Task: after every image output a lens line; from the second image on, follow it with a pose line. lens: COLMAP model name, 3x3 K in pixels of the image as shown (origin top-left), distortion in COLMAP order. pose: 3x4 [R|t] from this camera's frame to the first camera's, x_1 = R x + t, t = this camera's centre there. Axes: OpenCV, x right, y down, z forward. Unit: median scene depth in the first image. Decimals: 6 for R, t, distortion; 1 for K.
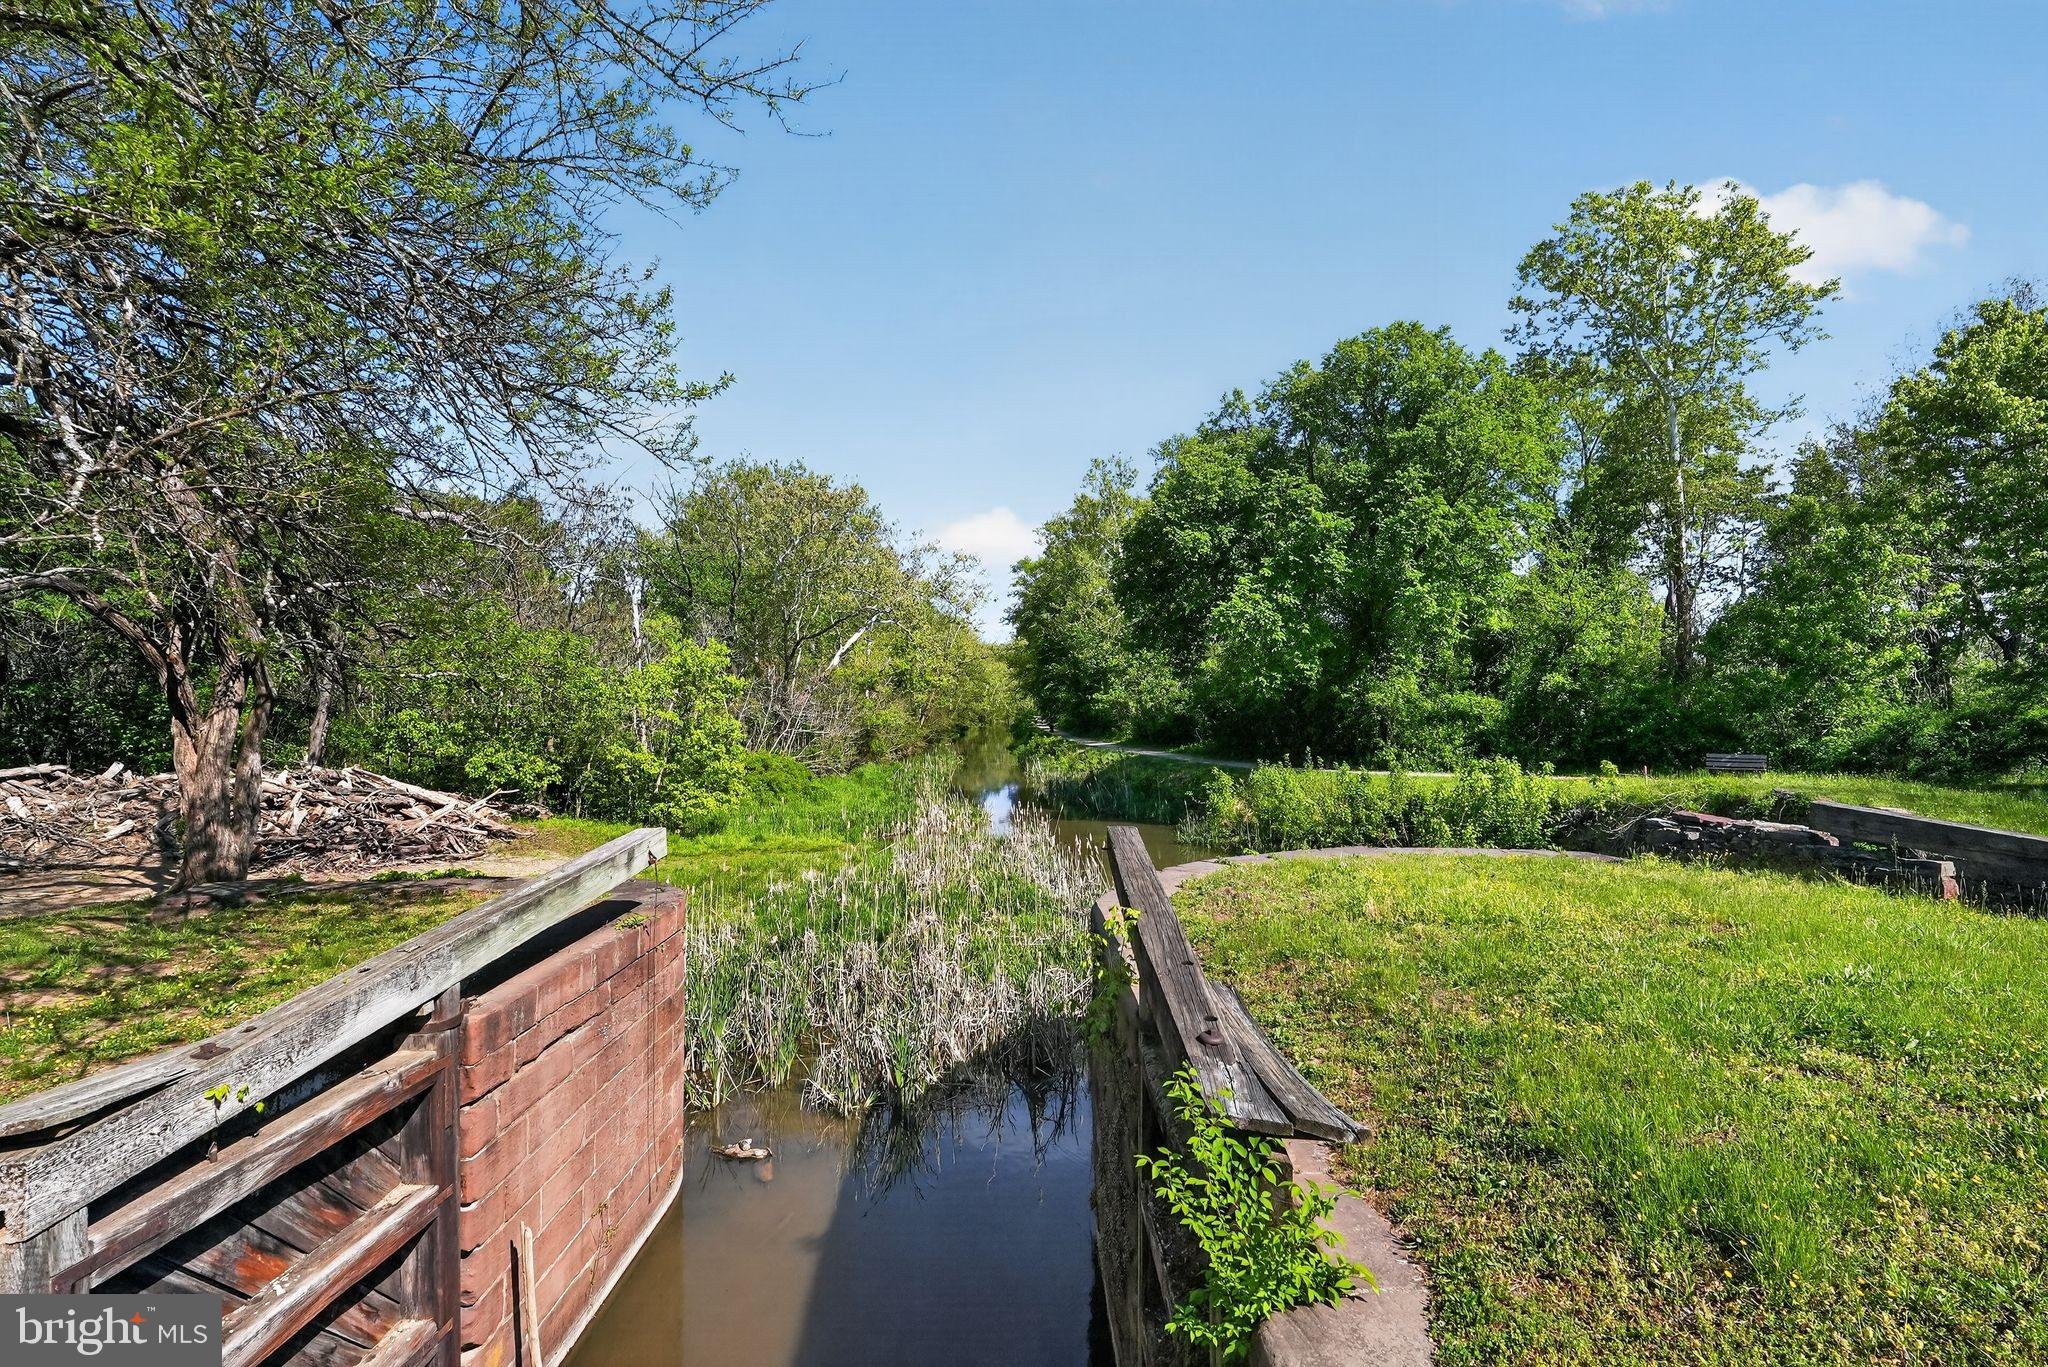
lens RADIAL K [[906.6, 0, 1030.0], [0, 906.6, 685.1], [0, 0, 1]] dist [-0.022429, 0.008480]
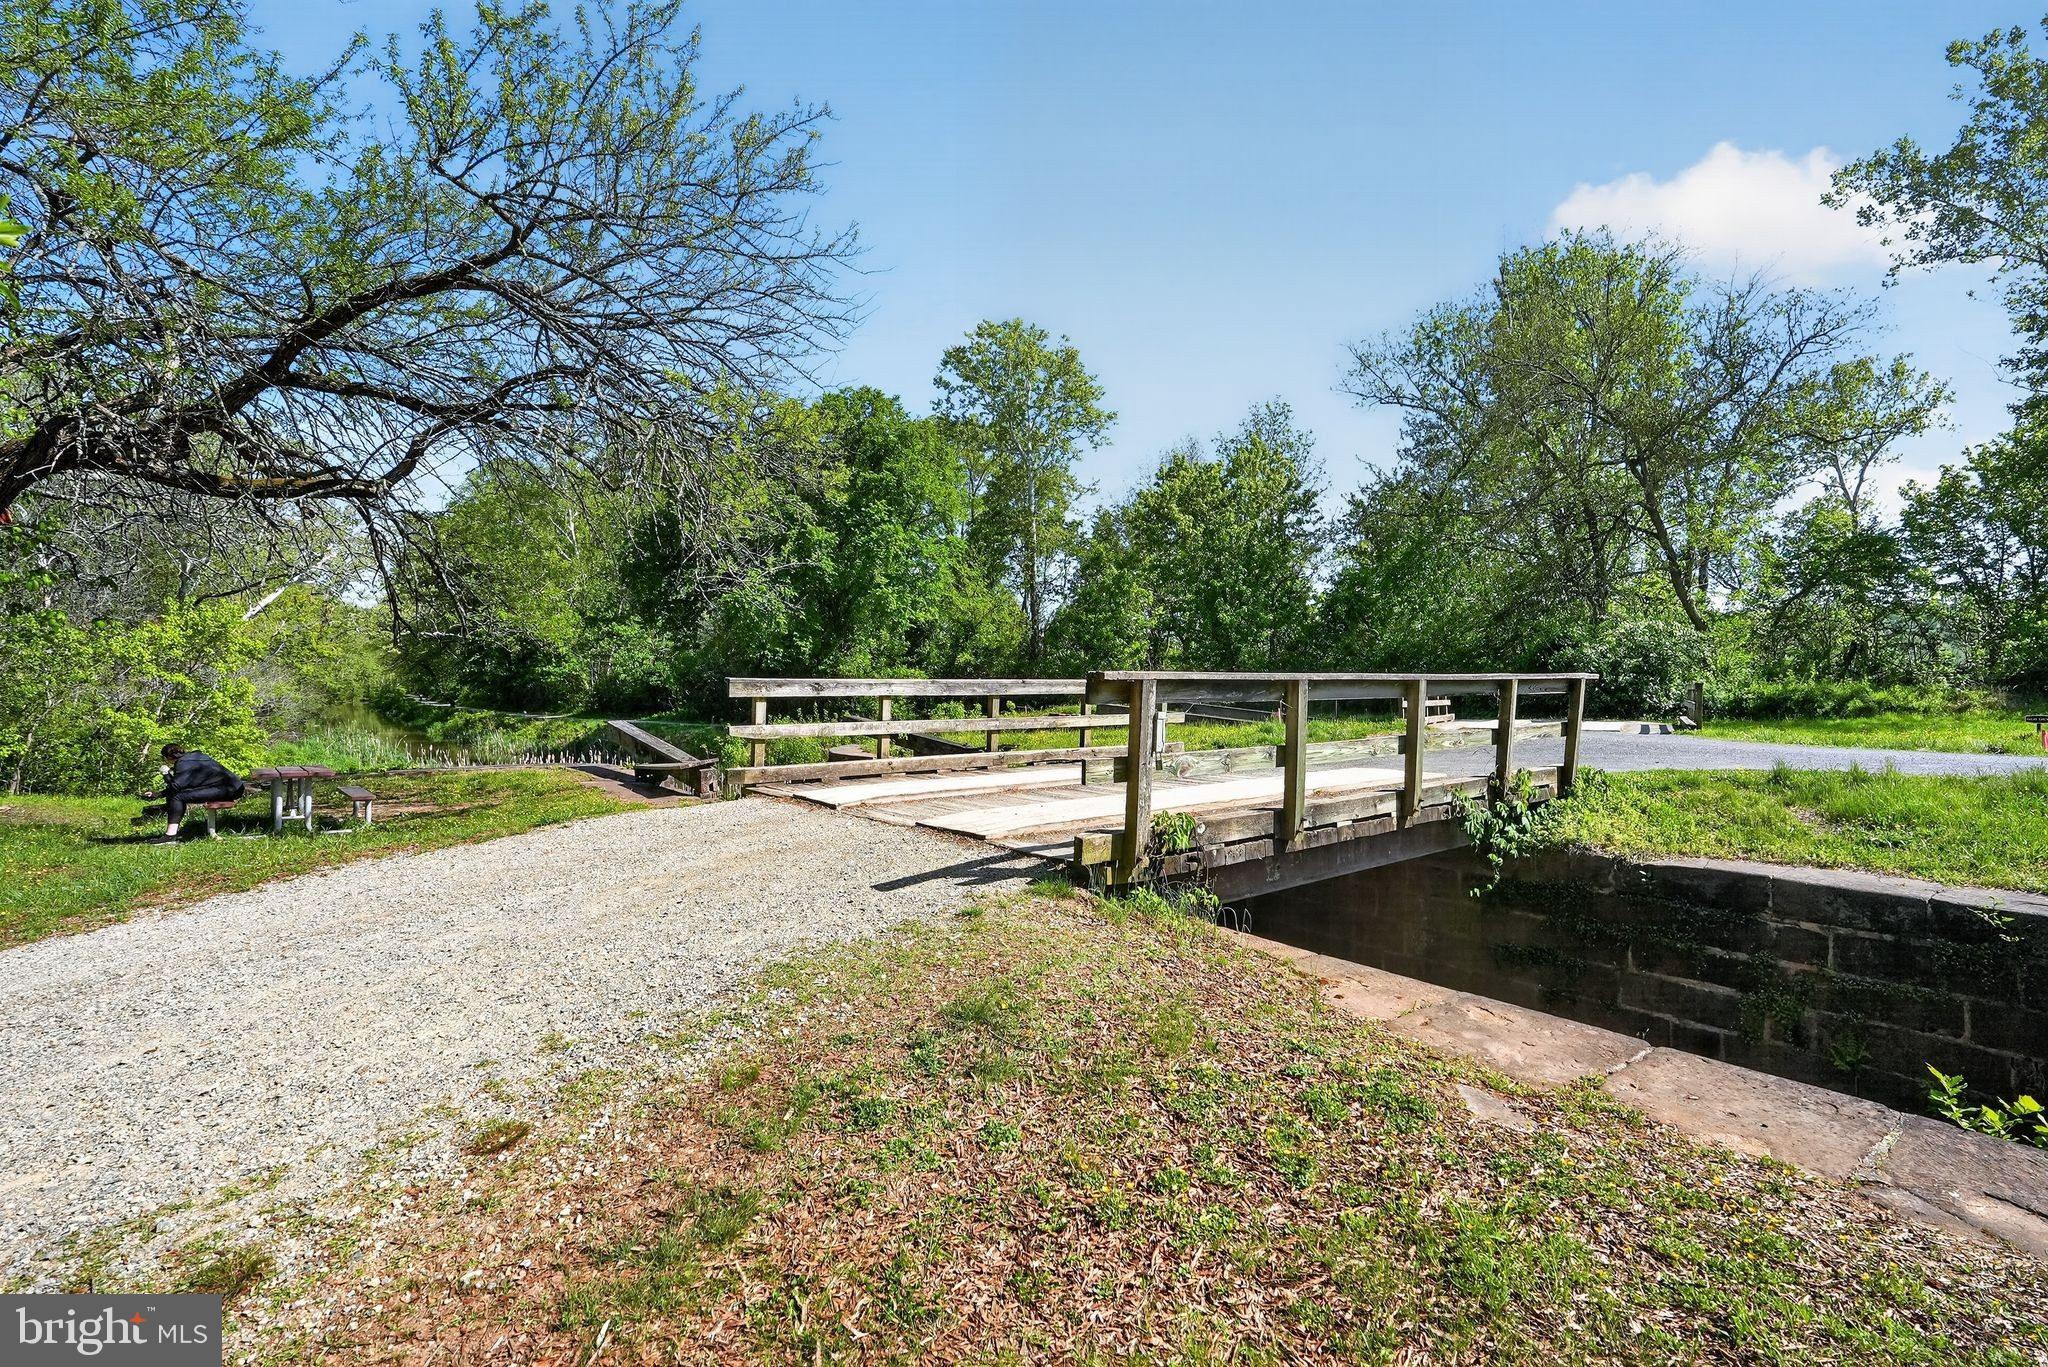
lens RADIAL K [[906.6, 0, 1030.0], [0, 906.6, 685.1], [0, 0, 1]] dist [-0.022429, 0.008480]
pose [[0.802661, -0.000037, 0.596436, -0.177937], [-0.013998, 0.999723, 0.018901, 0.008079], [-0.596272, -0.023520, 0.802438, -0.207955]]
